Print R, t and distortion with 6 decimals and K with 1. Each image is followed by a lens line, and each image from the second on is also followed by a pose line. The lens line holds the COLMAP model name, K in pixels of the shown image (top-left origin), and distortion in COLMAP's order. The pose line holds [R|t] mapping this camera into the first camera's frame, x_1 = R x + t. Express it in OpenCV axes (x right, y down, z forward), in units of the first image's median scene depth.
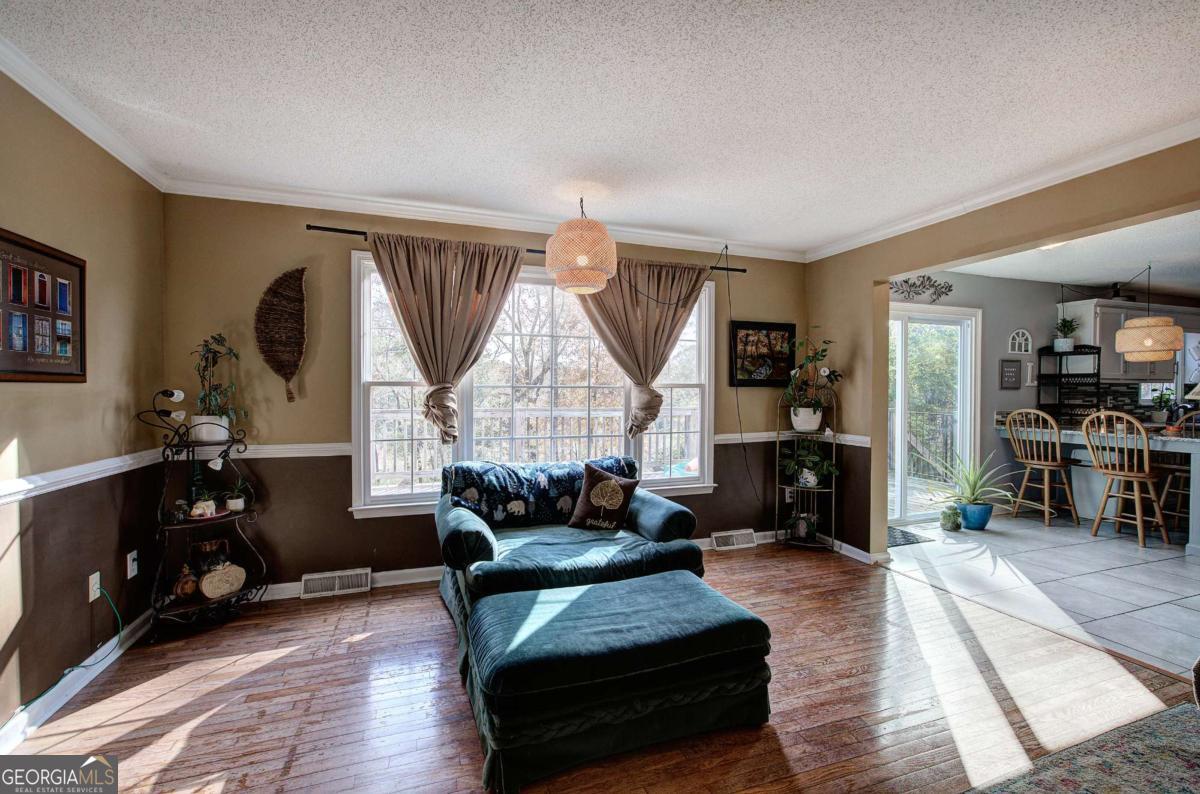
lens RADIAL K [[509.5, 0, 601.8], [0, 509.5, 395.4], [0, 0, 1]] dist [-0.000615, -0.000415]
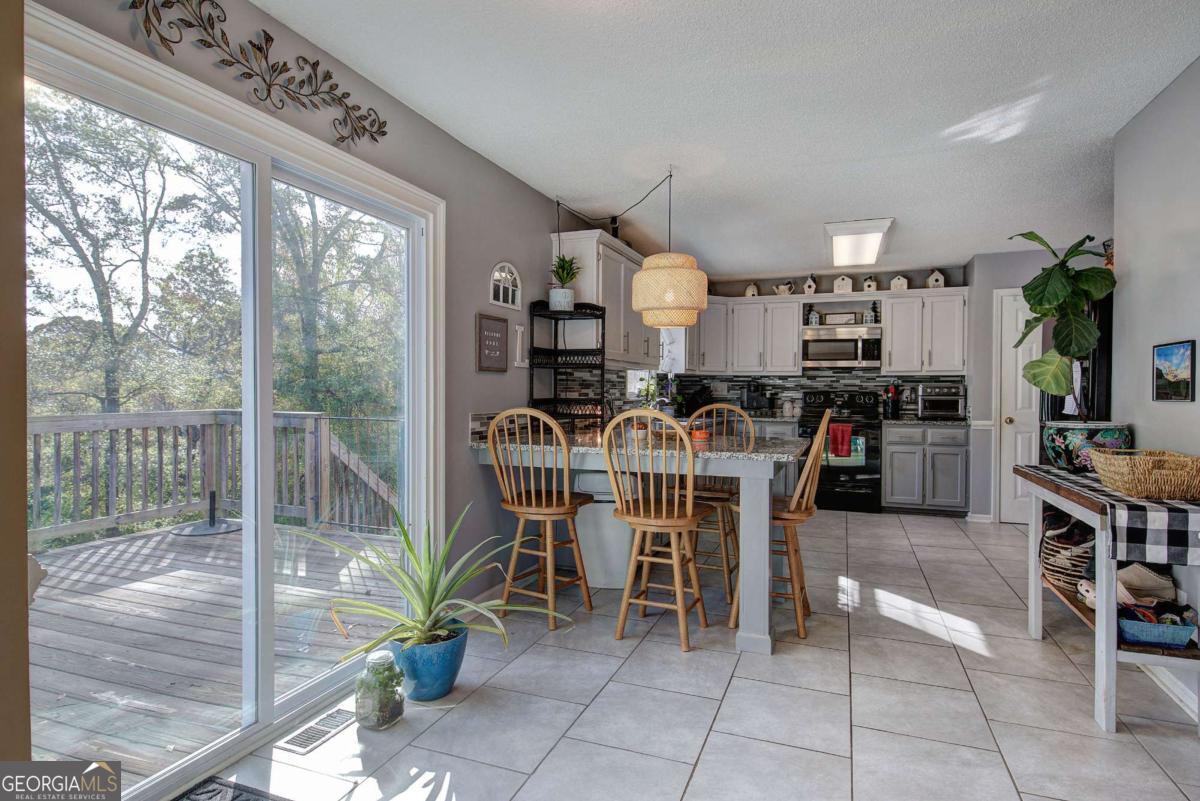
lens RADIAL K [[632.1, 0, 602.7], [0, 632.1, 400.5], [0, 0, 1]] dist [0.028791, 0.000208]
pose [[0.648568, -0.010986, 0.761078, 0.389538], [0.006210, 0.999939, 0.009141, 0.013675], [-0.761131, -0.001202, 0.648596, 0.505370]]
